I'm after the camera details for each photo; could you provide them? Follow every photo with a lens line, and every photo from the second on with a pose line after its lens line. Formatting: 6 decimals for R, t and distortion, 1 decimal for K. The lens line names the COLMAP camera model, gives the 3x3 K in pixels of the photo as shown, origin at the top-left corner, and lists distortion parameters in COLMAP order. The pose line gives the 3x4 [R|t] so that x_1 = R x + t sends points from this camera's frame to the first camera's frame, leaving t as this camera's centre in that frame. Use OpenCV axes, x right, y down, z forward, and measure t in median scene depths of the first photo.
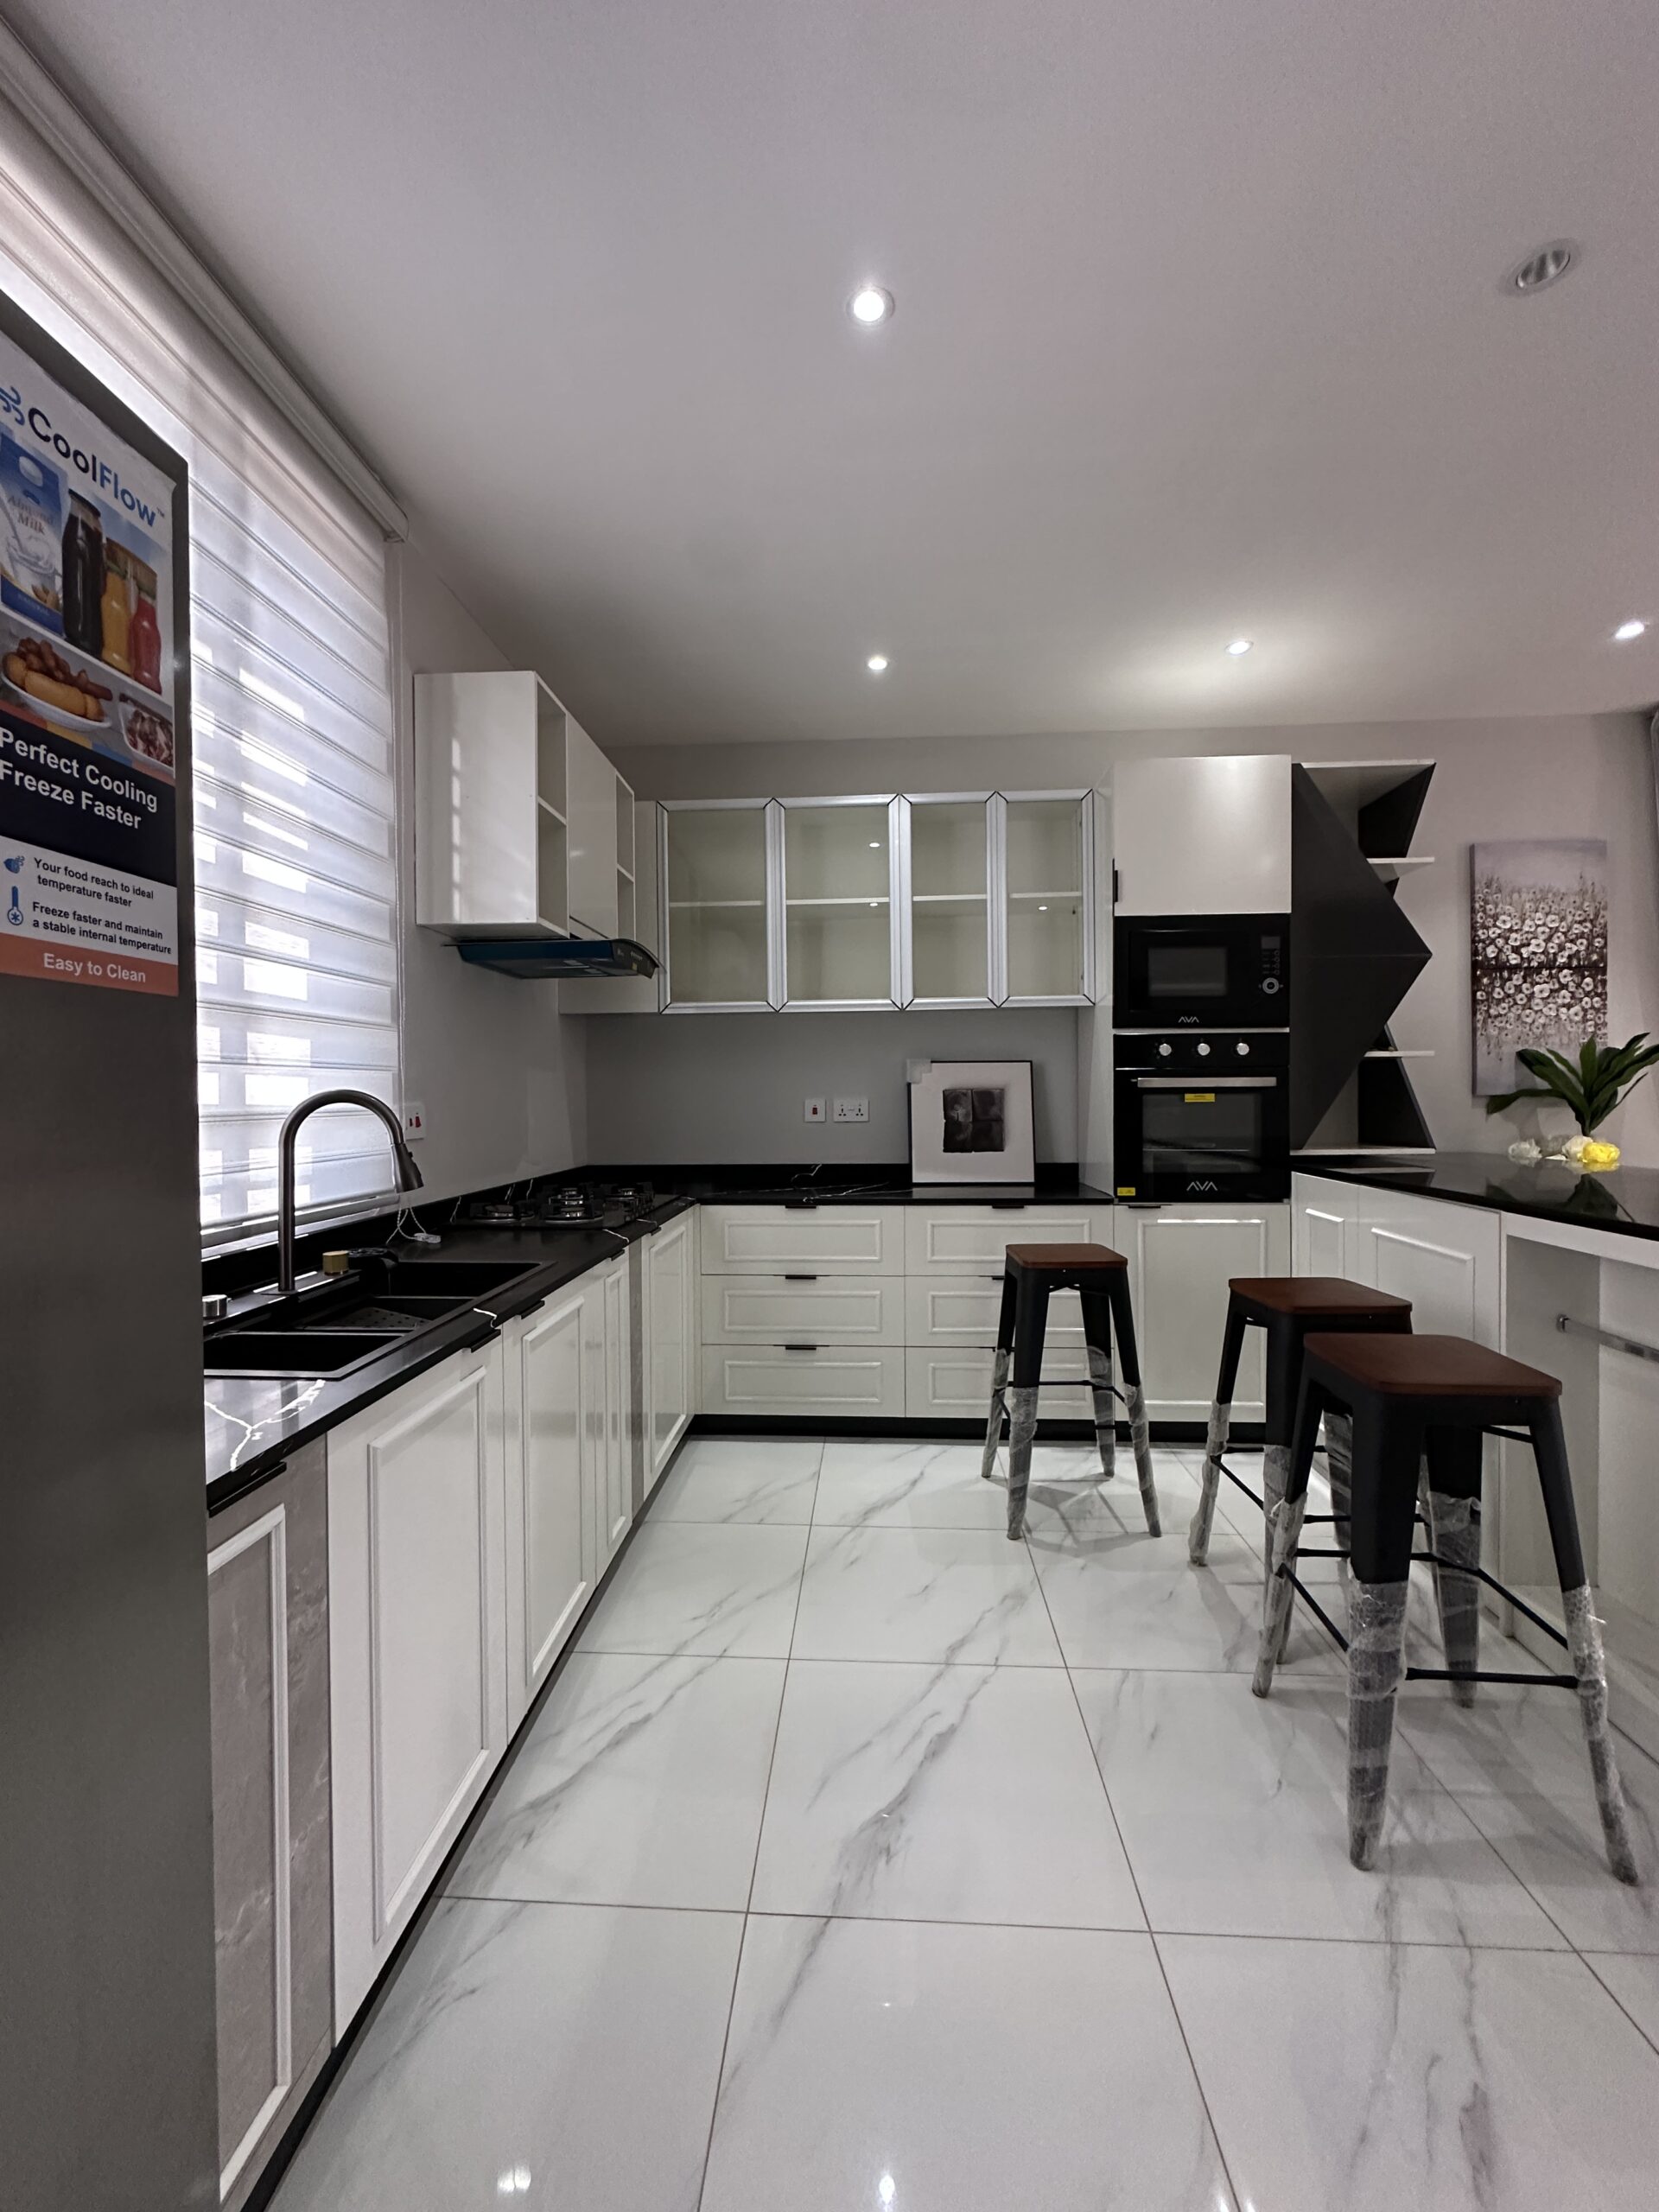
lens RADIAL K [[880.1, 0, 828.3], [0, 880.1, 1097.7], [0, 0, 1]] dist [-0.008627, 0.001395]
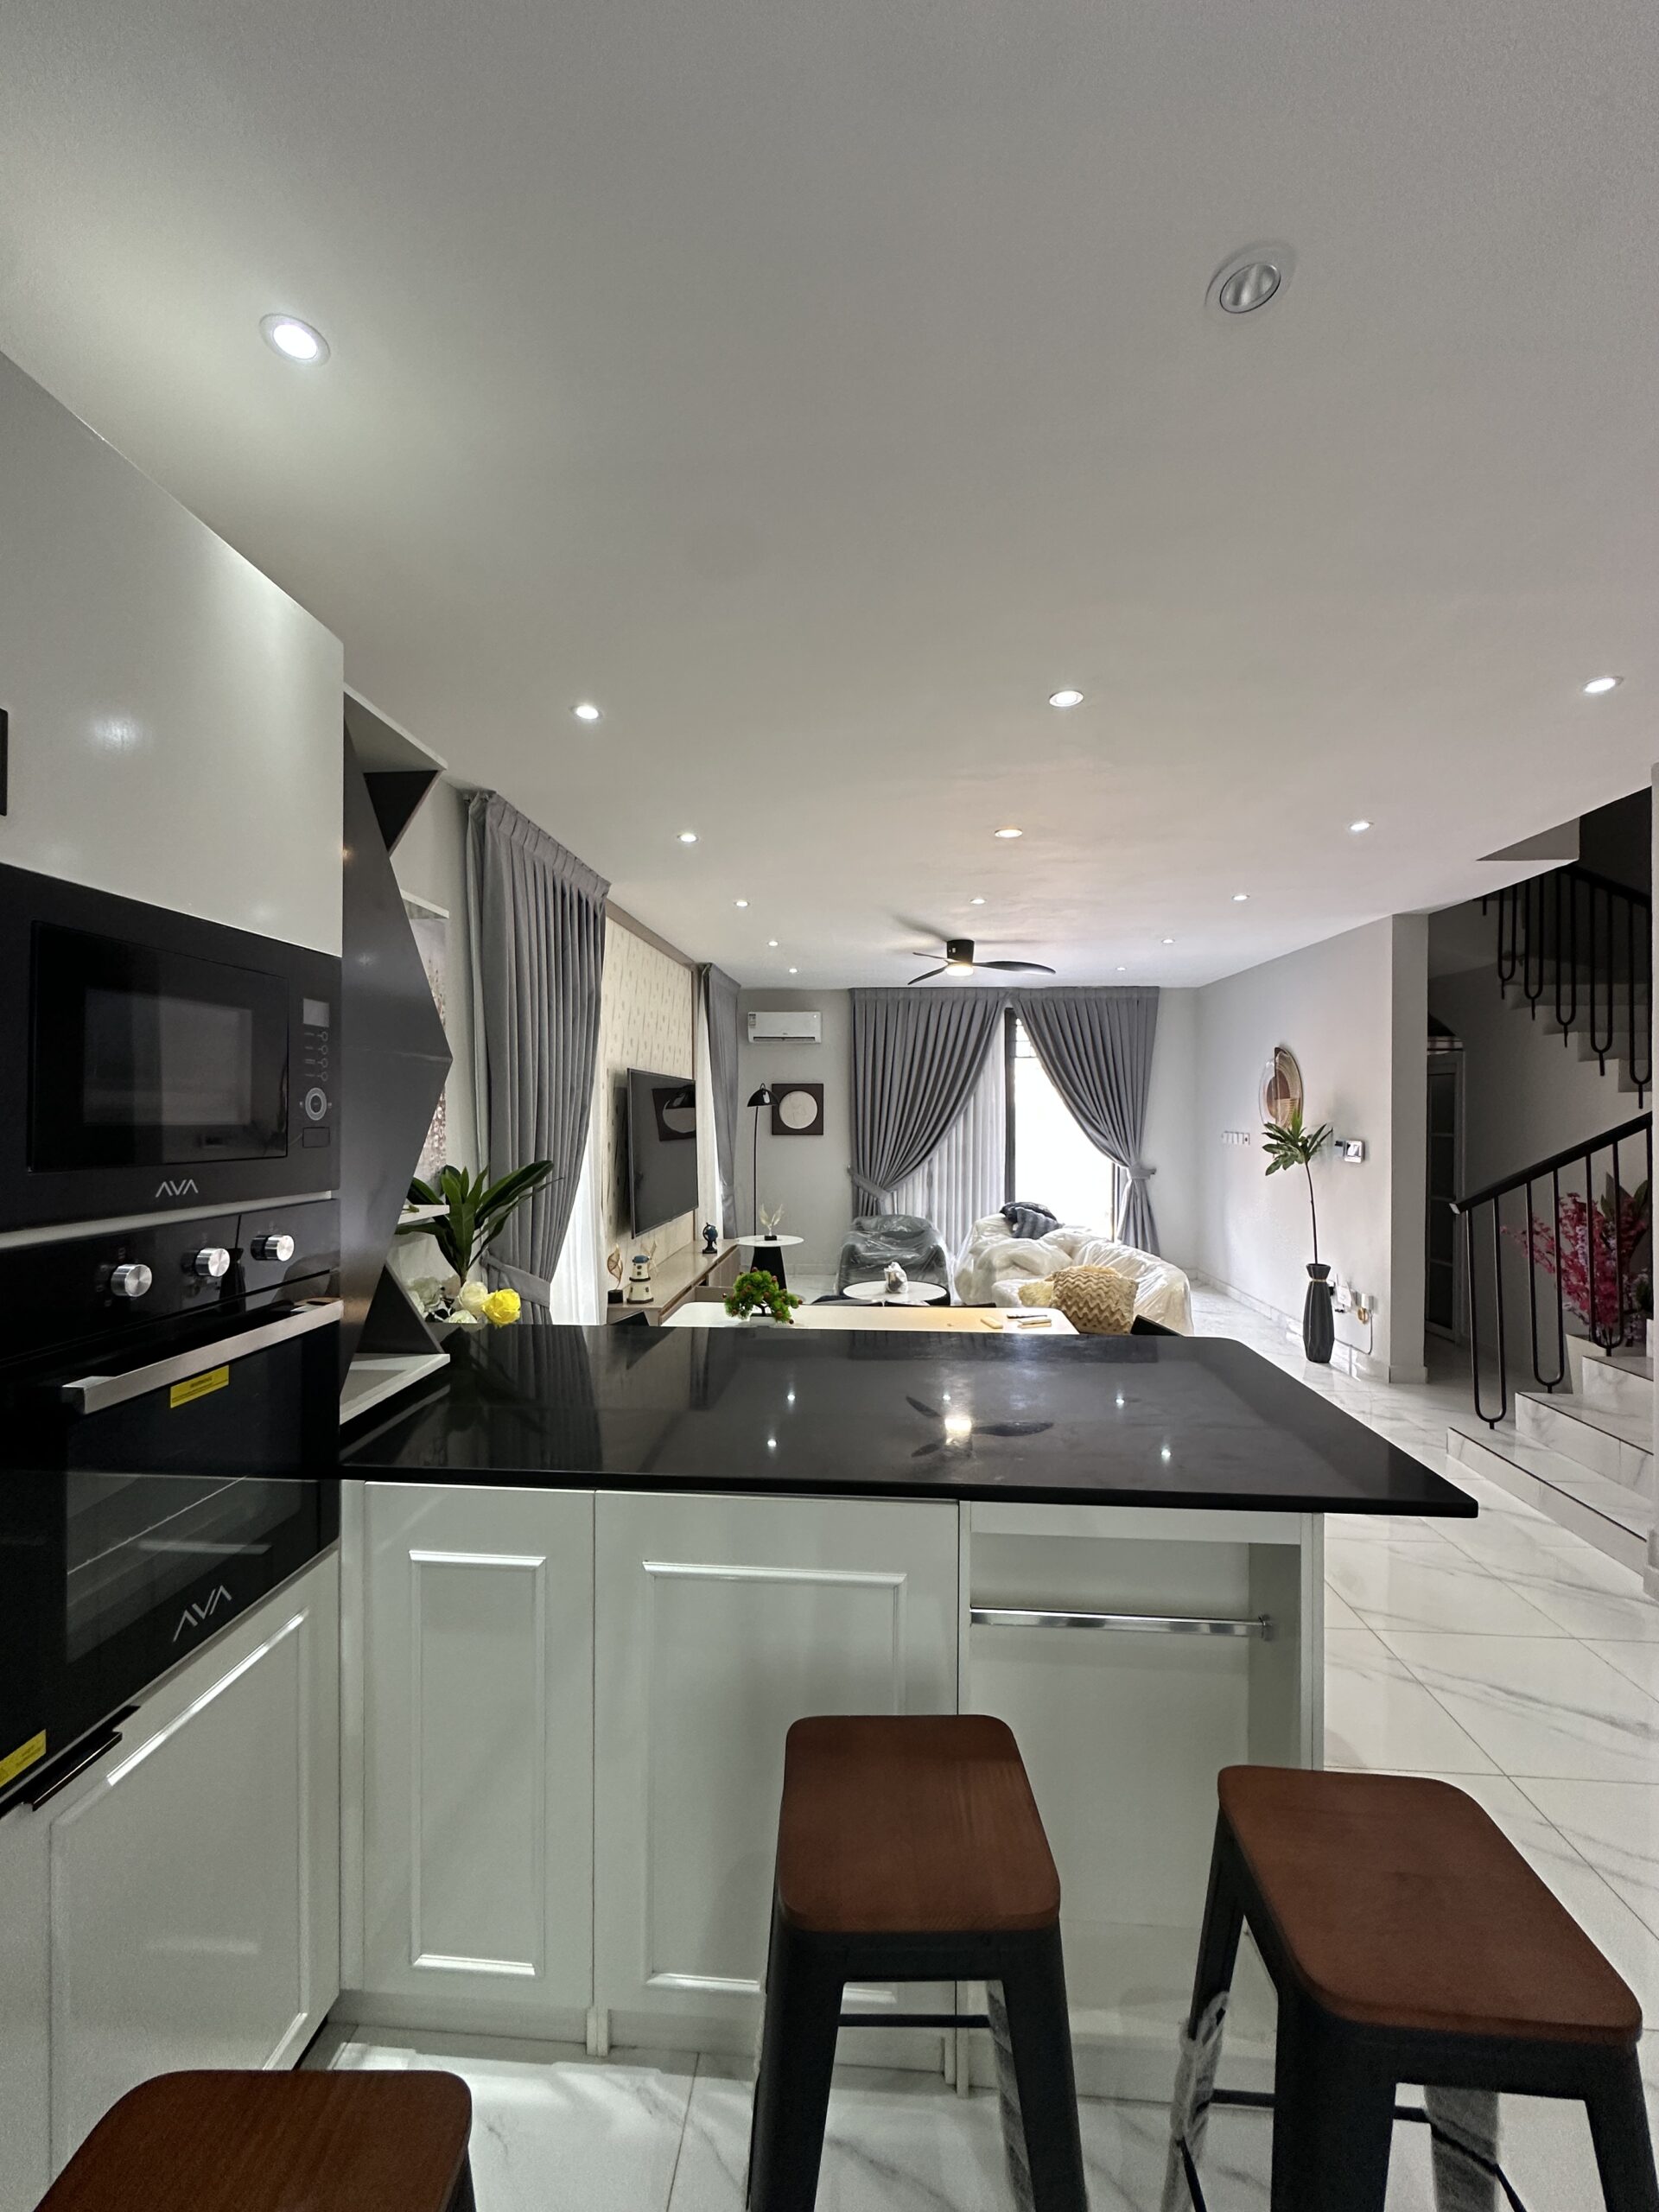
lens RADIAL K [[880.1, 0, 830.1], [0, 880.1, 1109.9], [0, 0, 1]] dist [-0.008627, 0.001395]
pose [[0.007785, 0.014214, 0.999869, 0.034244], [0.011088, 0.999836, -0.014300, -0.114678], [-0.999908, 0.011198, 0.007627, 0.720090]]
